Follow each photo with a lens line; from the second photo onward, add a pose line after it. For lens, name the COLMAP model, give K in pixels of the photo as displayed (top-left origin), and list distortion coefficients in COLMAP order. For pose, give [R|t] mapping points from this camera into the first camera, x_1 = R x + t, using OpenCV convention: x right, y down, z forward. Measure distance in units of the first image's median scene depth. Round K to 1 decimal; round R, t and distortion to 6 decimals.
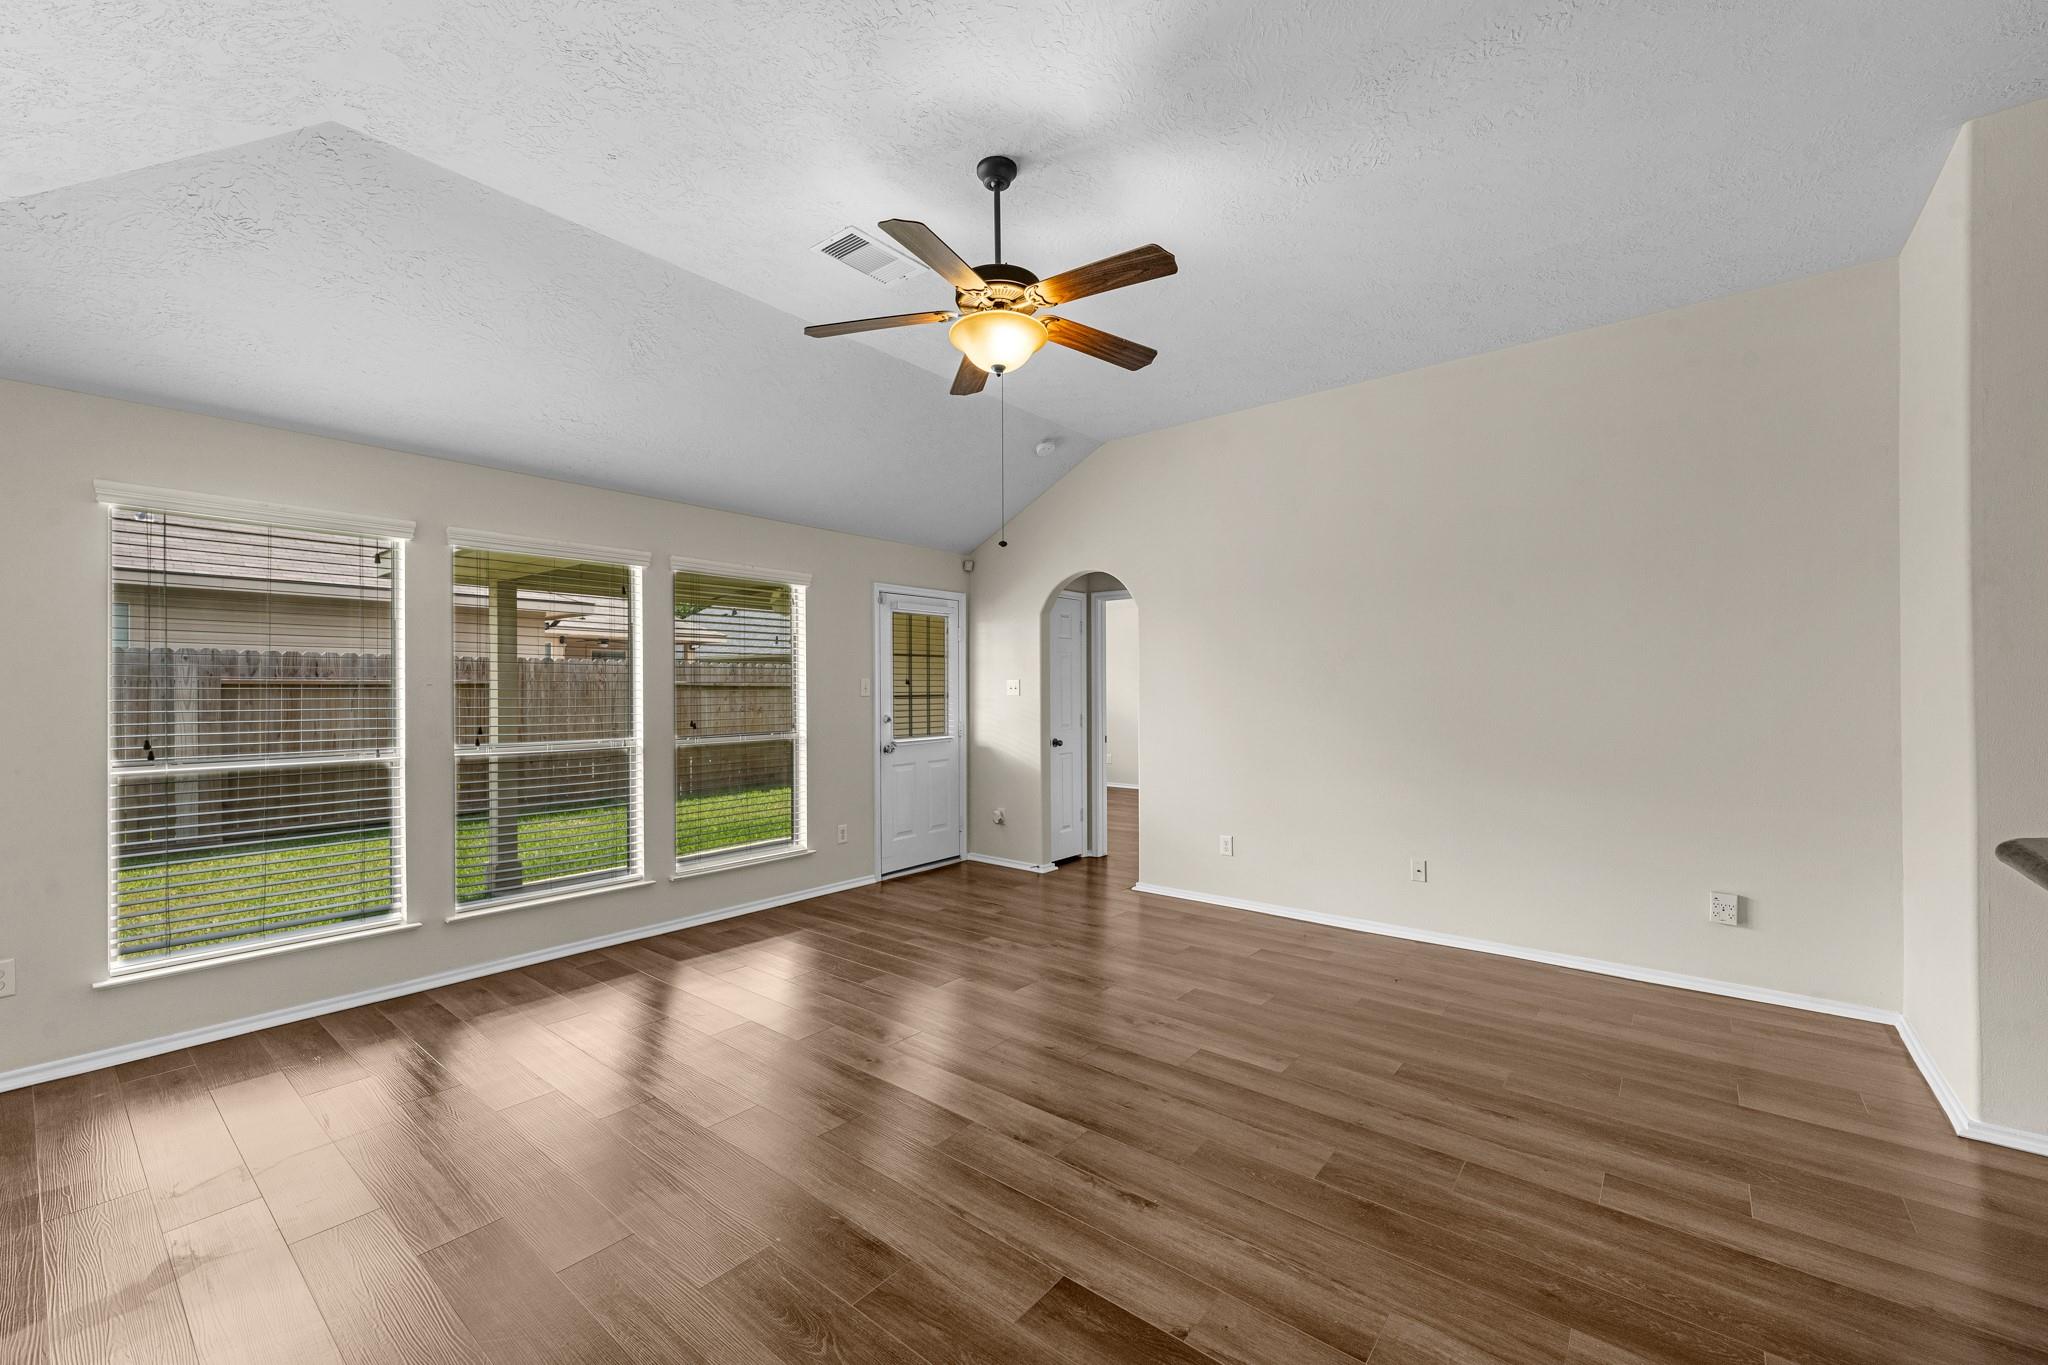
lens RADIAL K [[827.6, 0, 1008.2], [0, 827.6, 681.8], [0, 0, 1]] dist [0.005854, -0.000003]
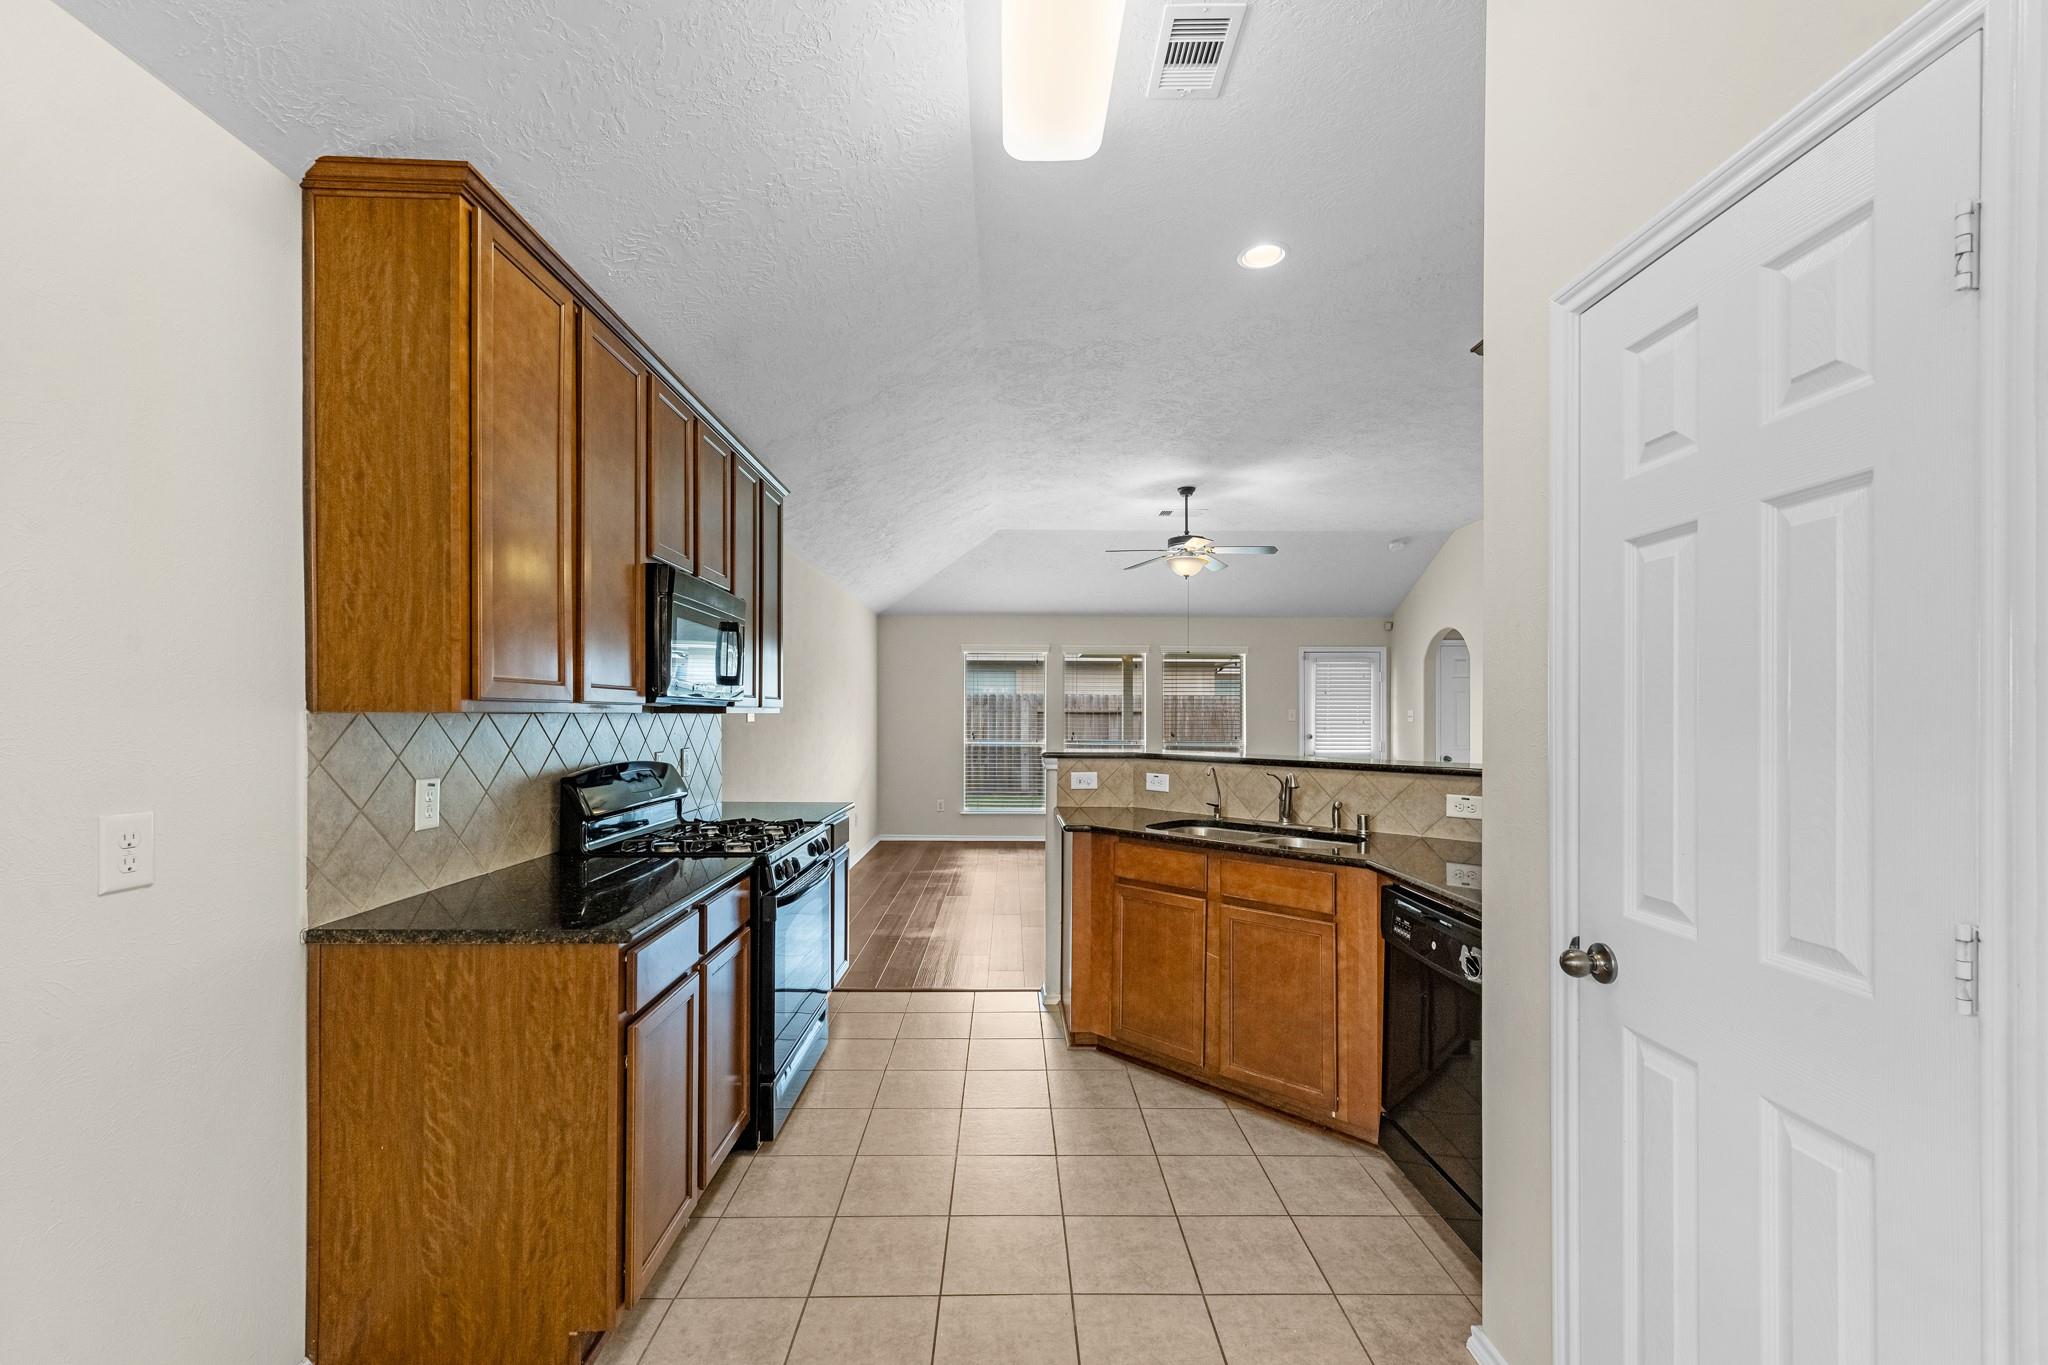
lens RADIAL K [[827.6, 0, 1026.6], [0, 827.6, 715.6], [0, 0, 1]] dist [0.005854, -0.000003]
pose [[0.656139, 0.004675, -0.754626, 0.775582], [-0.000128, 0.999981, 0.006083, -0.002287], [0.754640, -0.003895, 0.656127, -0.458906]]
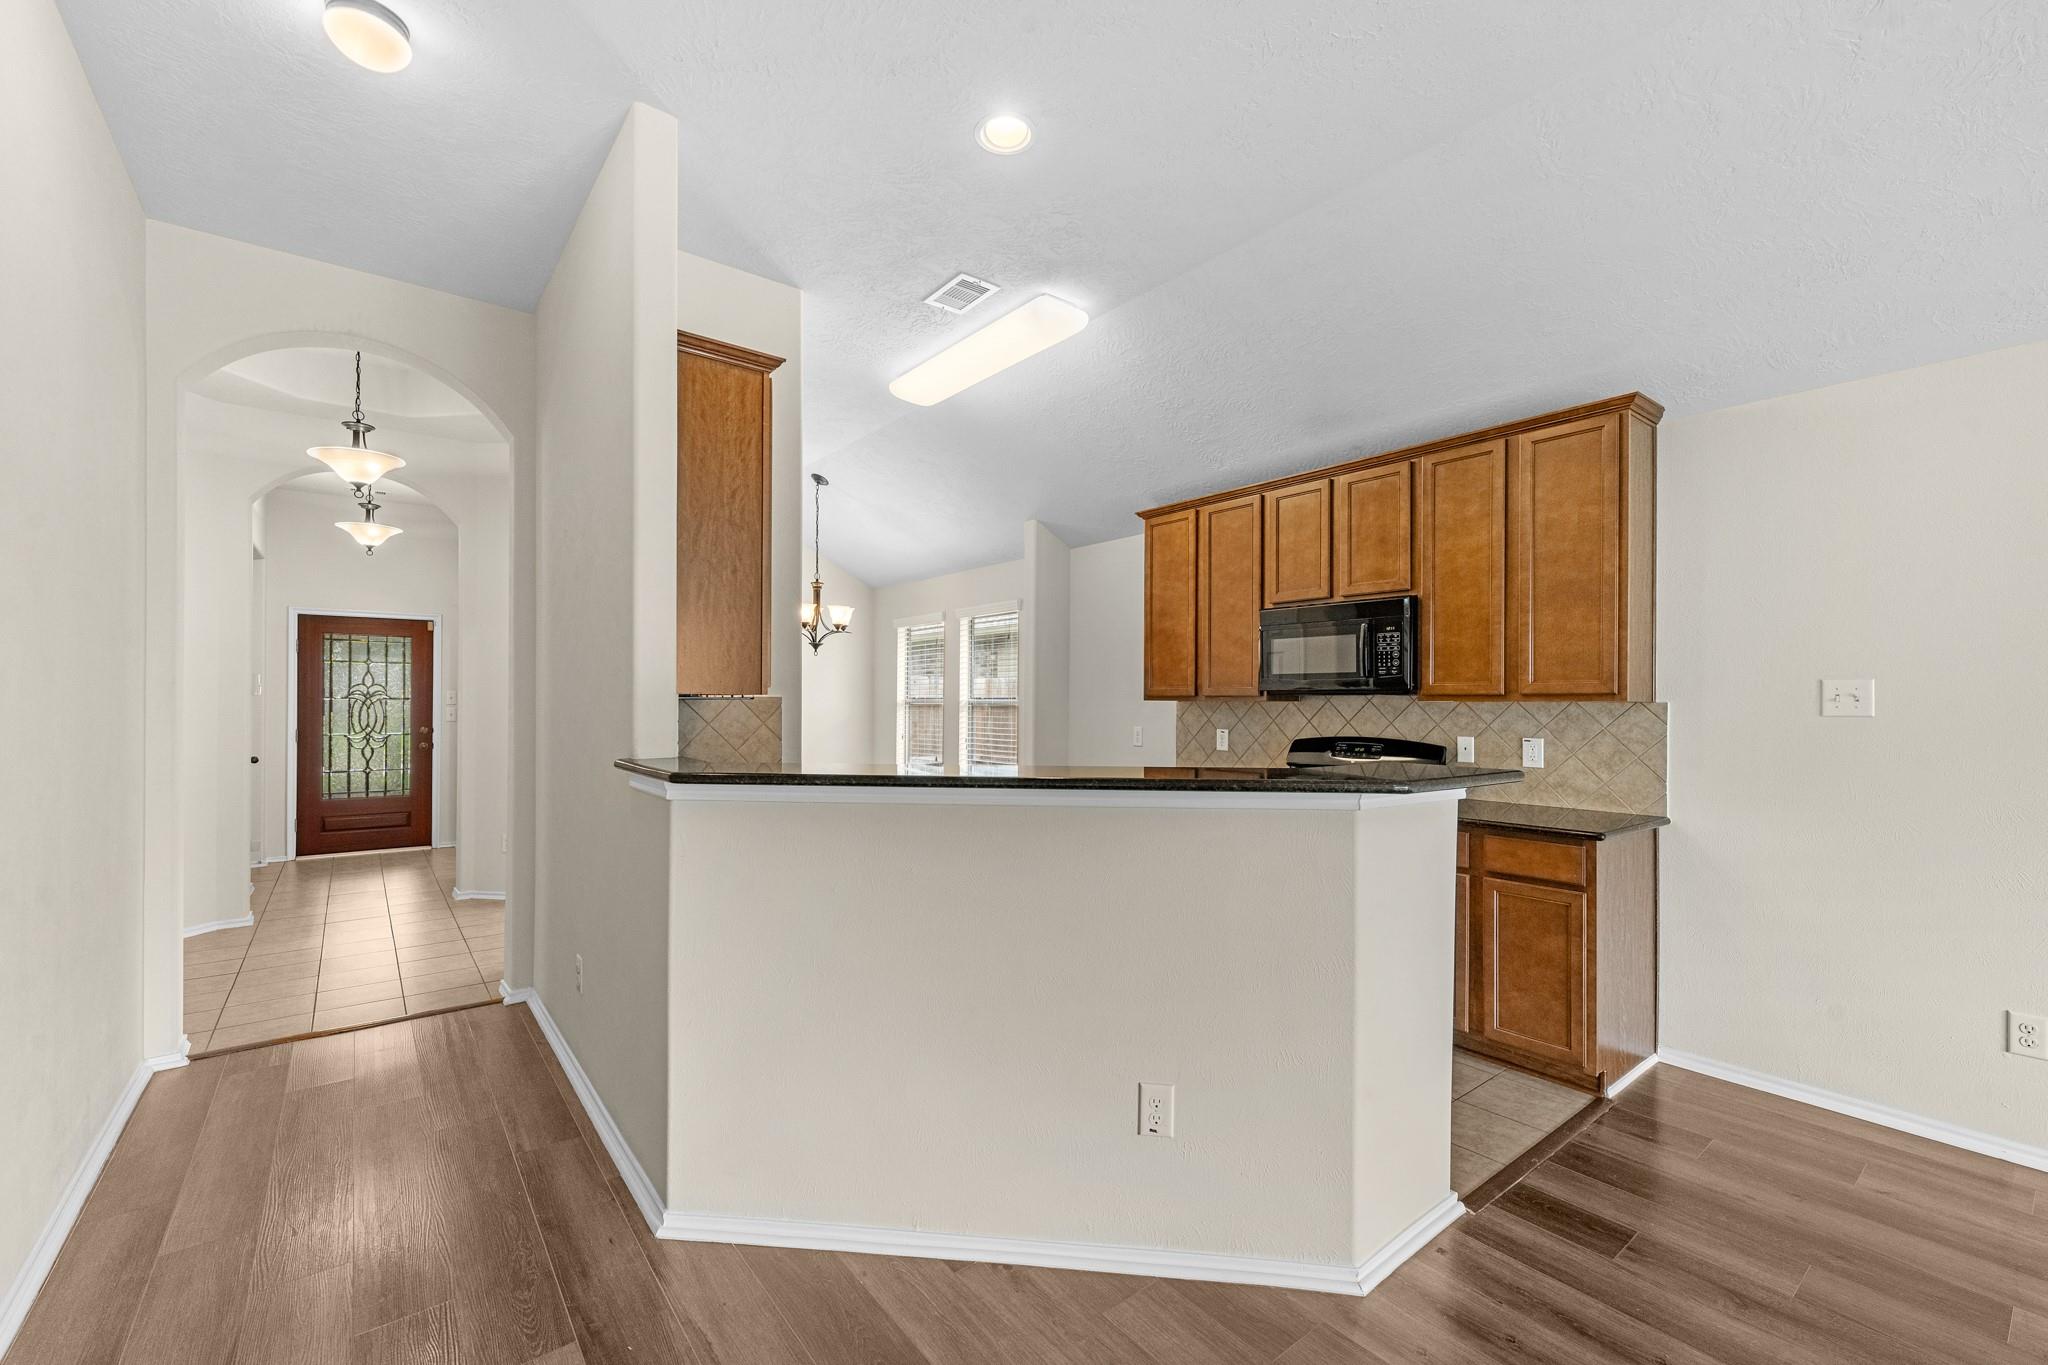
lens RADIAL K [[827.6, 0, 1025.0], [0, 827.6, 698.1], [0, 0, 1]] dist [0.005854, -0.000003]
pose [[-0.981688, 0.001897, 0.190487, 0.321743], [-0.000011, 0.999950, -0.010015, 0.004842], [-0.190497, -0.009834, -0.981639, 0.558976]]
